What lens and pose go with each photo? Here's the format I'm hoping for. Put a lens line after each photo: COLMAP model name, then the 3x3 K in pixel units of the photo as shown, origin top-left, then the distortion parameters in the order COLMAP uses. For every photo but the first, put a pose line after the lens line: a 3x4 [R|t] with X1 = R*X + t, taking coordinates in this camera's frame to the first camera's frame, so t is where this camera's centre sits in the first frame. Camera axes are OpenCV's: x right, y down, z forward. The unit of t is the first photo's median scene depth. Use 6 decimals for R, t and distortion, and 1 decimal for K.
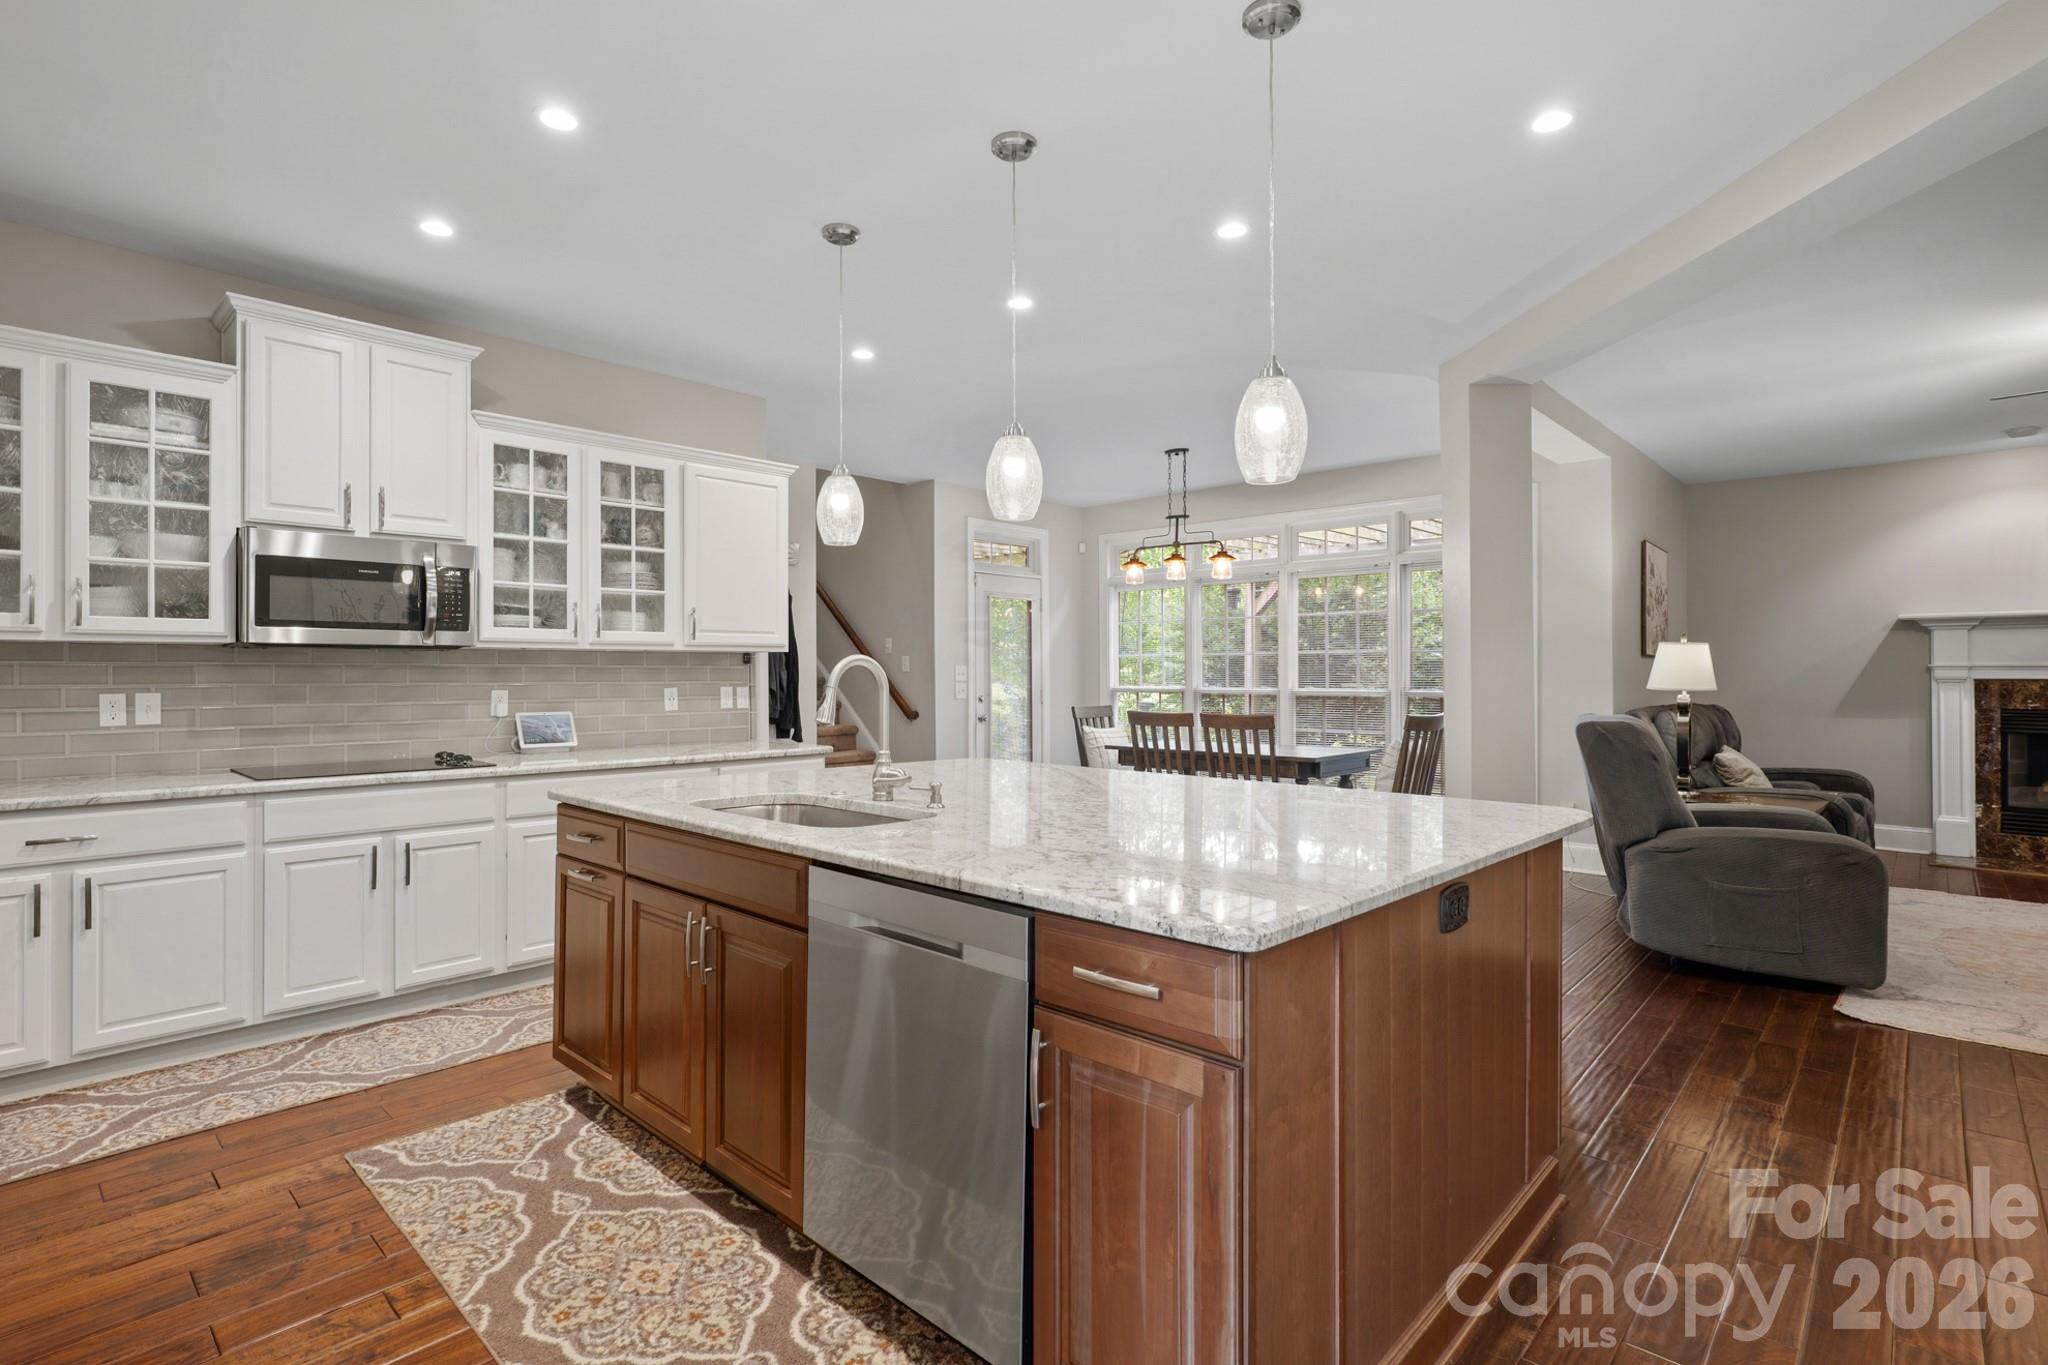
lens RADIAL K [[981.9, 0, 980.9], [0, 981.9, 669.8], [0, 0, 1]] dist [-0.000381, 0.001746]
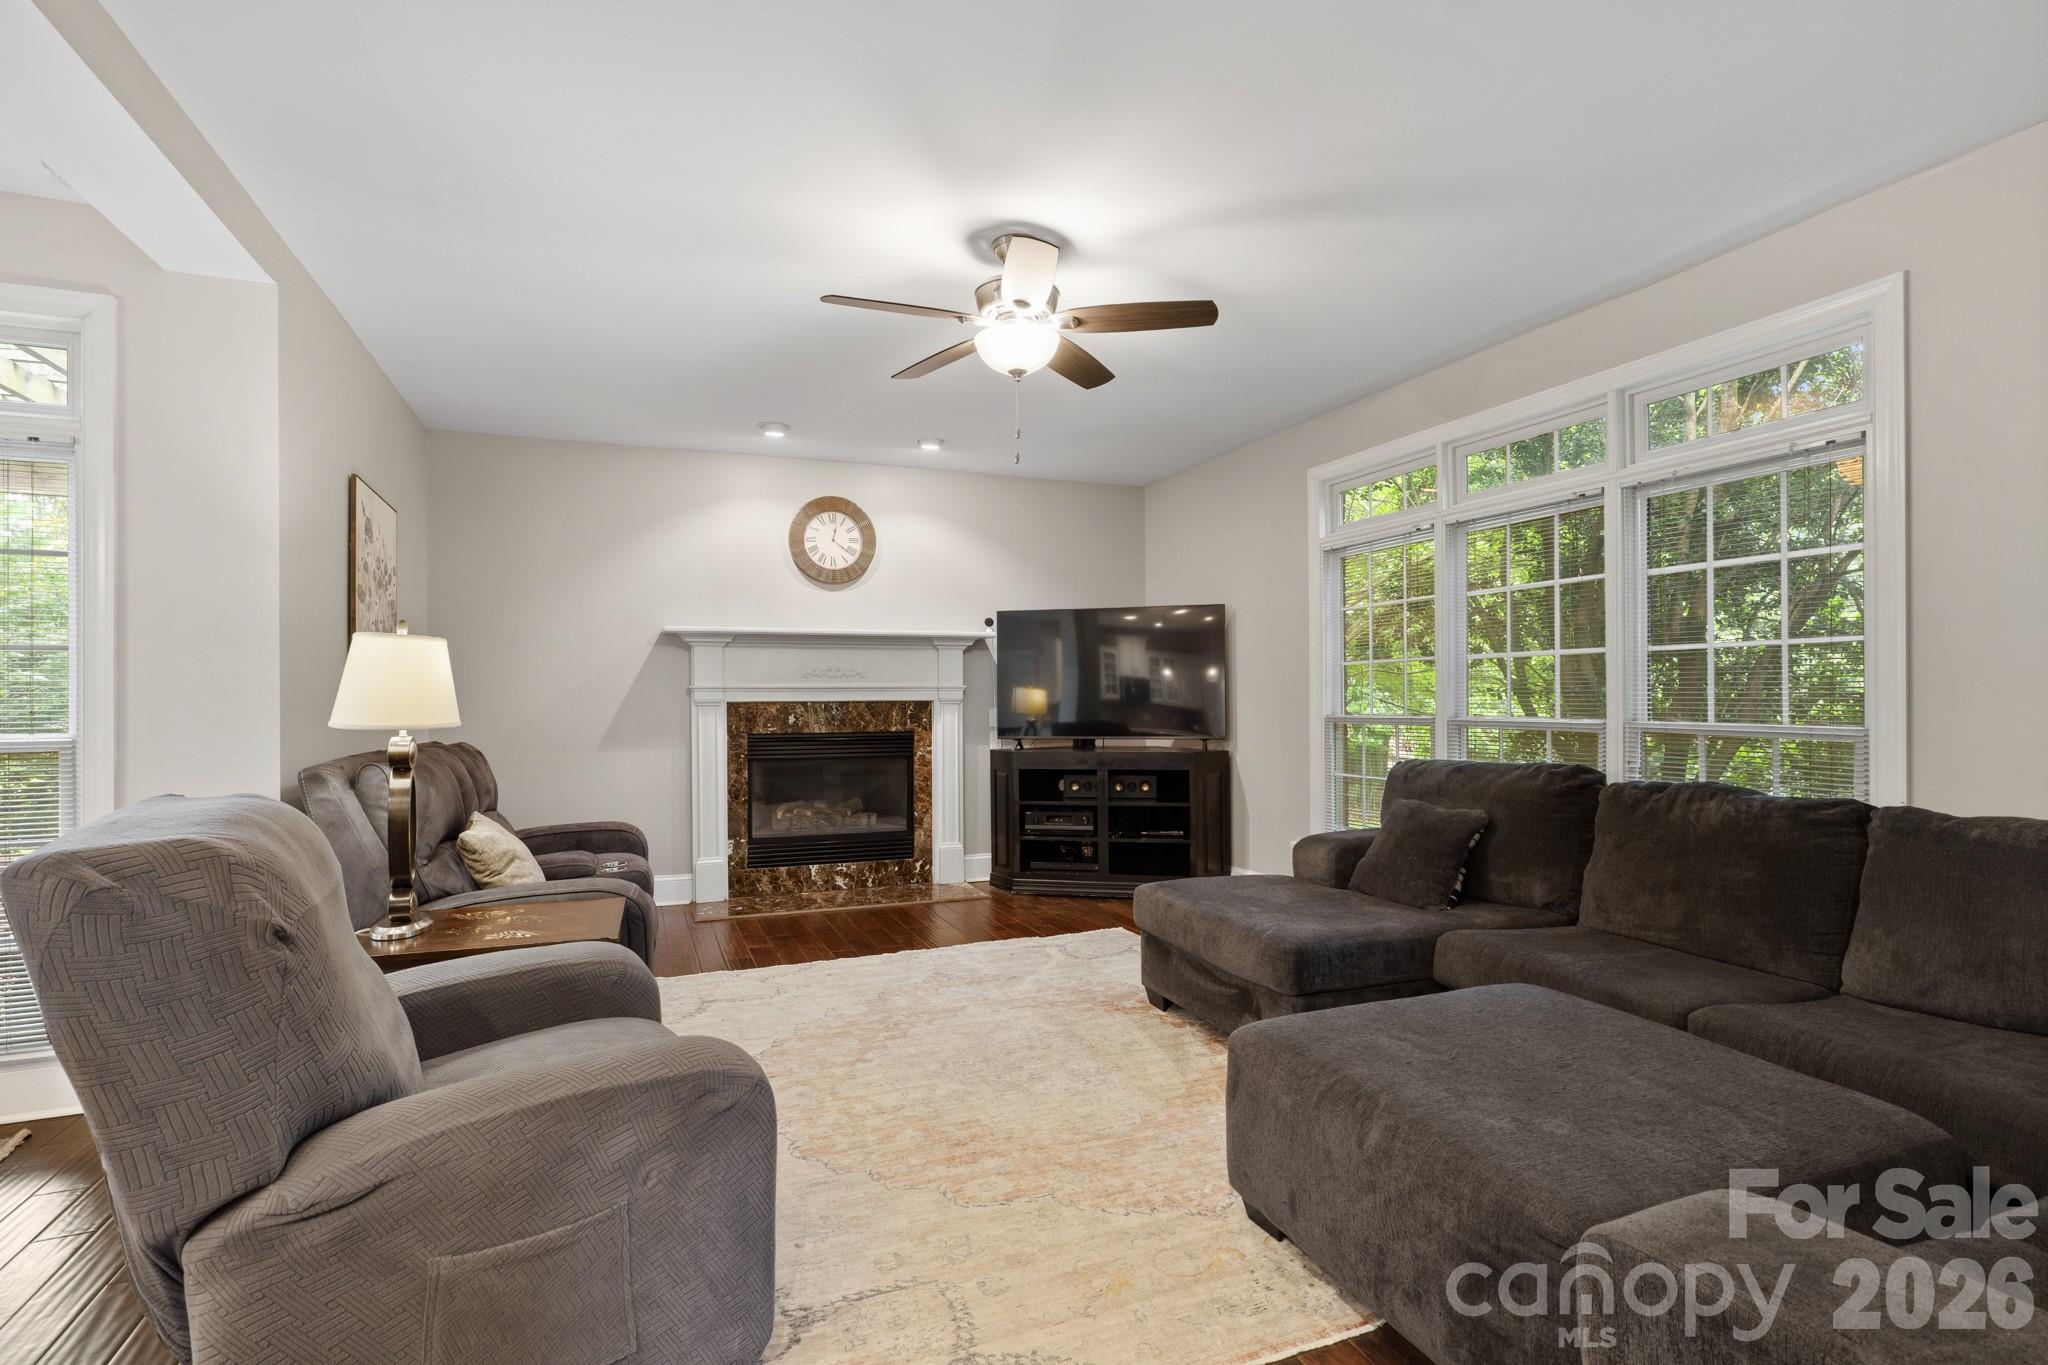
lens RADIAL K [[970.1, 0, 1016.3], [0, 970.1, 693.4], [0, 0, 1]] dist [-0.001595, 0.000101]
pose [[0.404848, 0.001779, 0.914382, 0.559737], [0.000659, 0.999997, -0.002238, 0.006435], [-0.914384, 0.001509, 0.404846, 0.732795]]
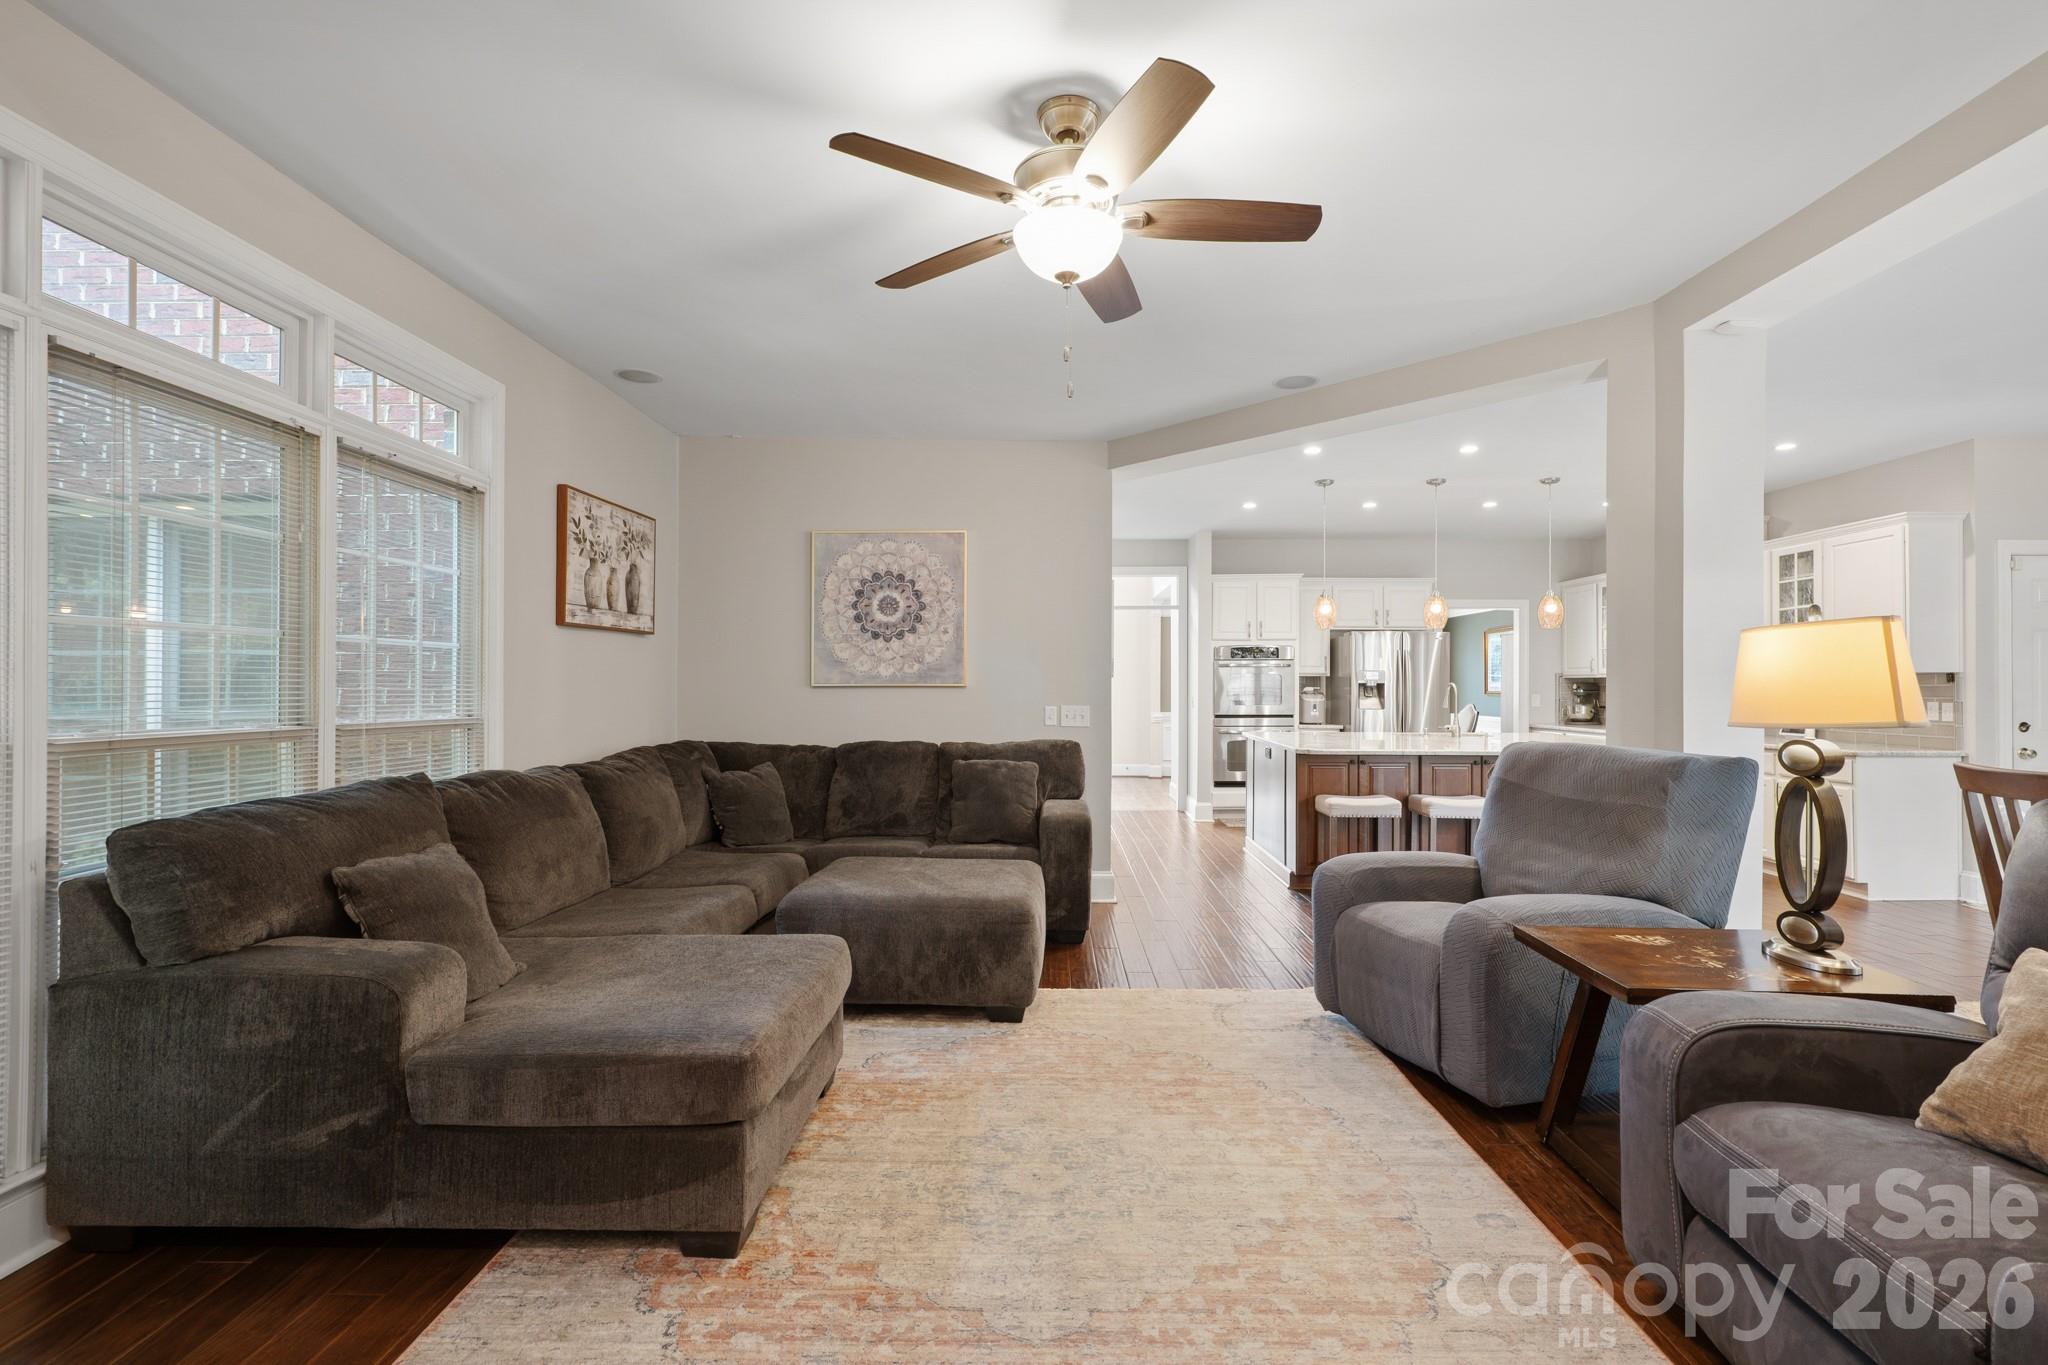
lens RADIAL K [[937.1, 0, 1027.3], [0, 937.1, 687.5], [0, 0, 1]] dist [-0.002104, 0.000854]
pose [[-0.733526, 0.000617, -0.679661, 1.904816], [0.000355, 1.000000, 0.000524, -0.001137], [0.679661, 0.000143, -0.733526, 1.597243]]
